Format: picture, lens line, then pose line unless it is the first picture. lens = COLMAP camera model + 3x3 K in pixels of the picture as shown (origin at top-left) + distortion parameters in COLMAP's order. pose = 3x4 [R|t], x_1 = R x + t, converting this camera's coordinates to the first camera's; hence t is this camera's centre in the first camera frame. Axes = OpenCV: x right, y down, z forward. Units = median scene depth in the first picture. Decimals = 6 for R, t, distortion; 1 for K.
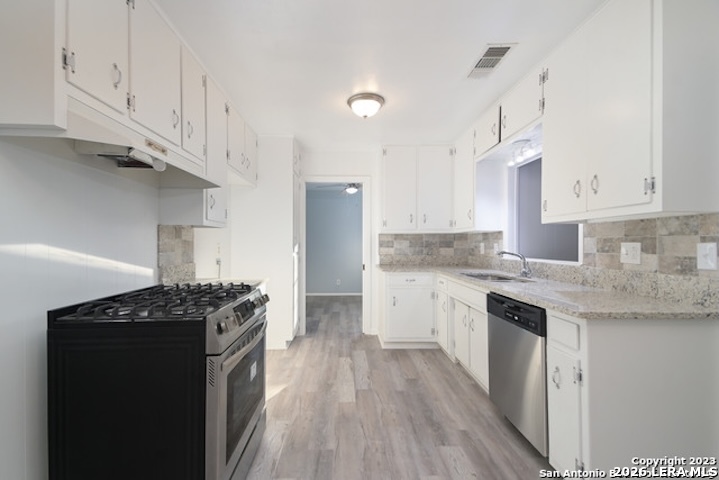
lens RADIAL K [[315.9, 0, 357.3], [0, 315.9, 240.4], [0, 0, 1]] dist [0.003116, 0.000099]
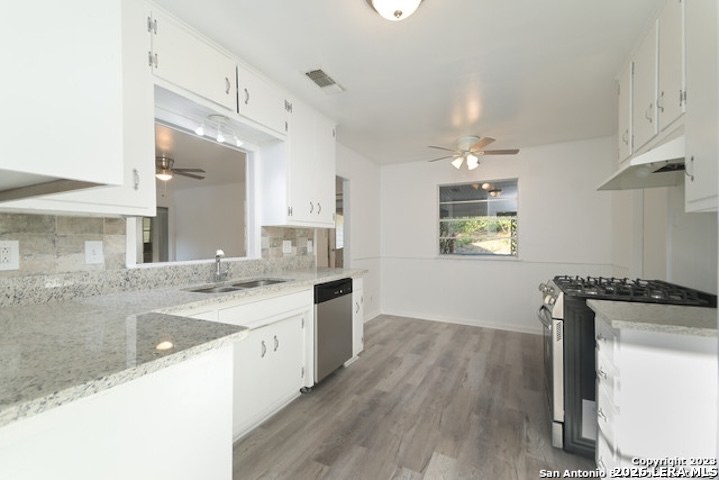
lens RADIAL K [[292.9, 0, 352.5], [0, 292.9, 243.7], [0, 0, 1]] dist [0.003128, 0.000103]
pose [[-0.854501, 0.000256, 0.519450, -0.232928], [-0.000319, 0.999999, -0.001018, 0.023106], [-0.519450, -0.001036, -0.854500, 1.962248]]
